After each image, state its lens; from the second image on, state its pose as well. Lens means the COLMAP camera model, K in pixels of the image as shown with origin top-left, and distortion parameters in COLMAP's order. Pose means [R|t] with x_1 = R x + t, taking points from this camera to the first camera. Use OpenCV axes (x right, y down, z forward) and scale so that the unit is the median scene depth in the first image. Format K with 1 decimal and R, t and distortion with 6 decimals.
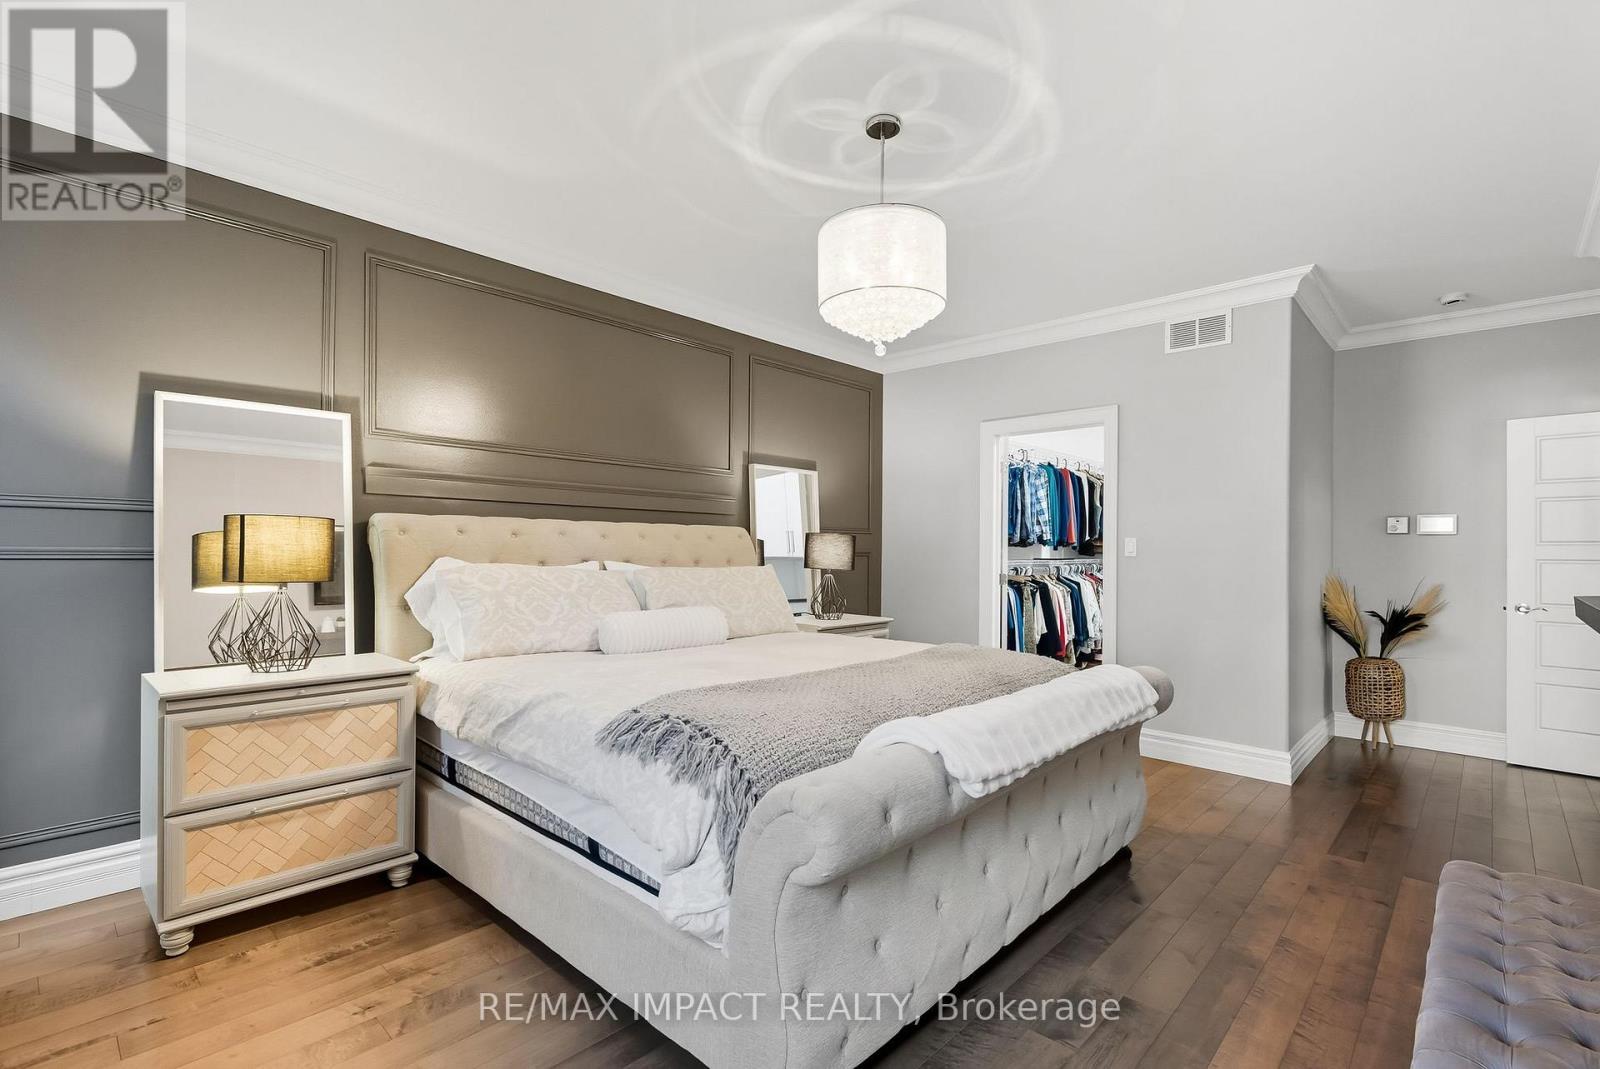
lens RADIAL K [[730.6, 0, 800.7], [0, 730.6, 541.9], [0, 0, 1]] dist [-0.001616, -0.000249]
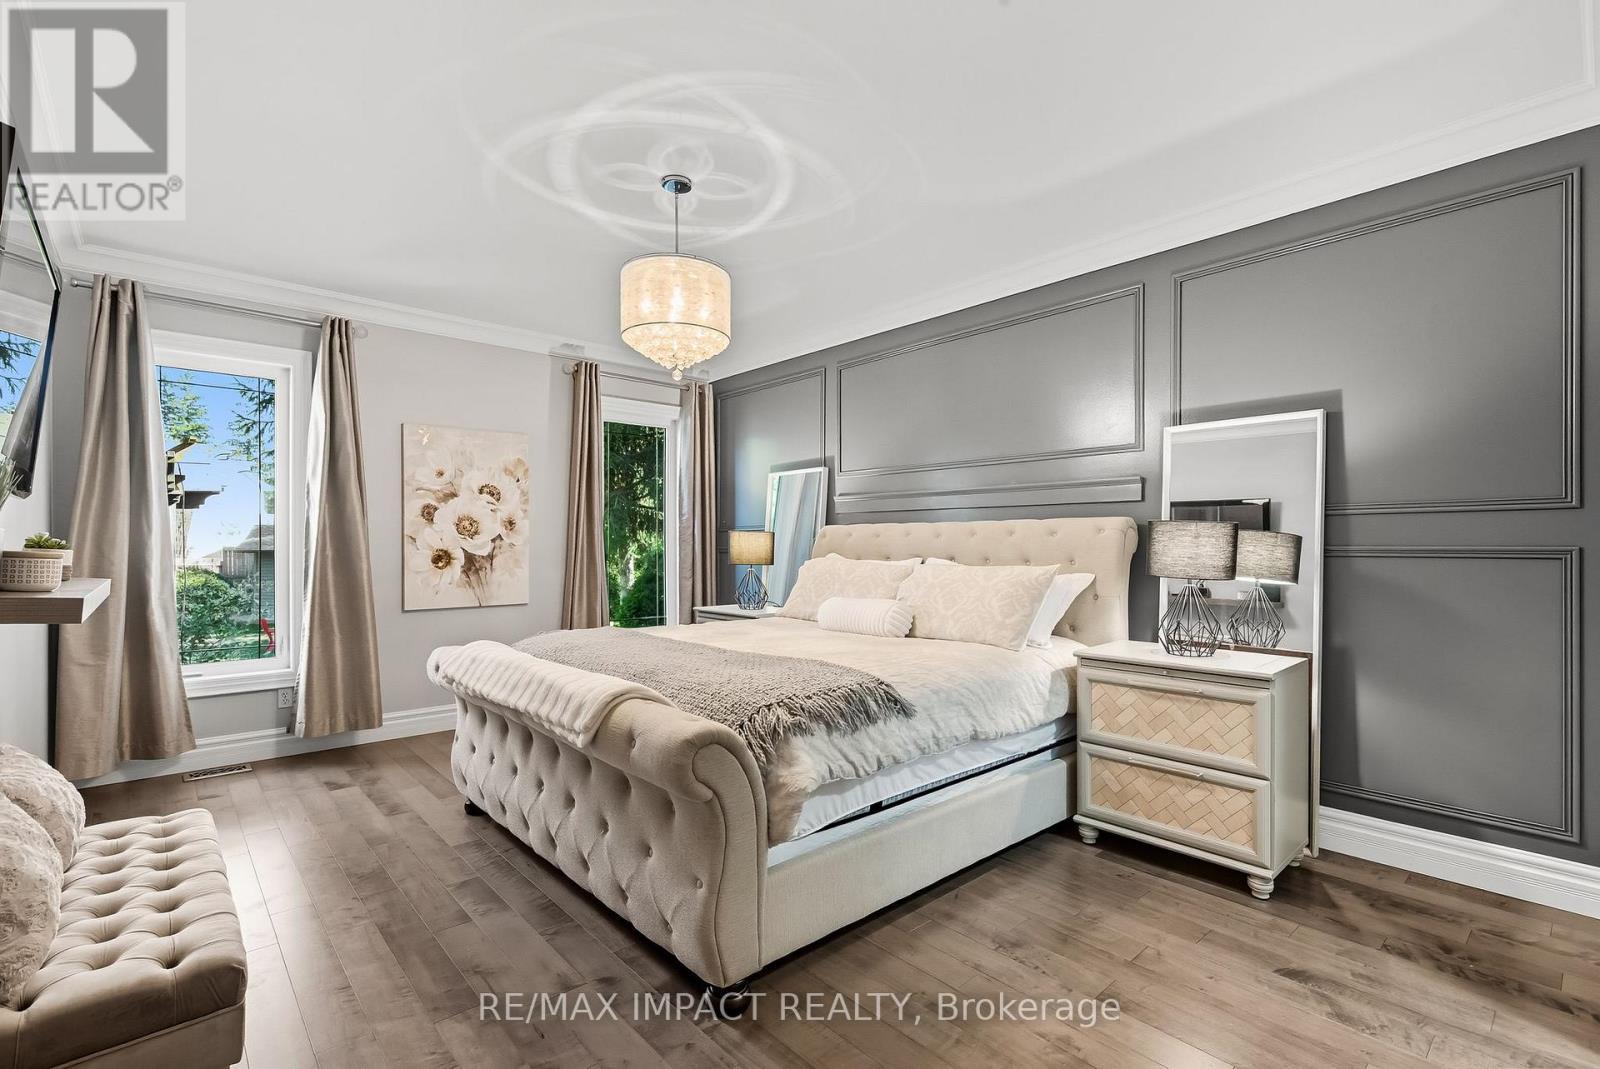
lens RADIAL K [[730.6, 0, 800.7], [0, 730.6, 546.1], [0, 0, 1]] dist [-0.001616, -0.000249]
pose [[-0.075072, -0.006926, -0.997154, 0.807005], [0.011003, 0.999909, -0.007773, 0.014380], [0.997117, -0.011555, -0.074989, 0.819242]]
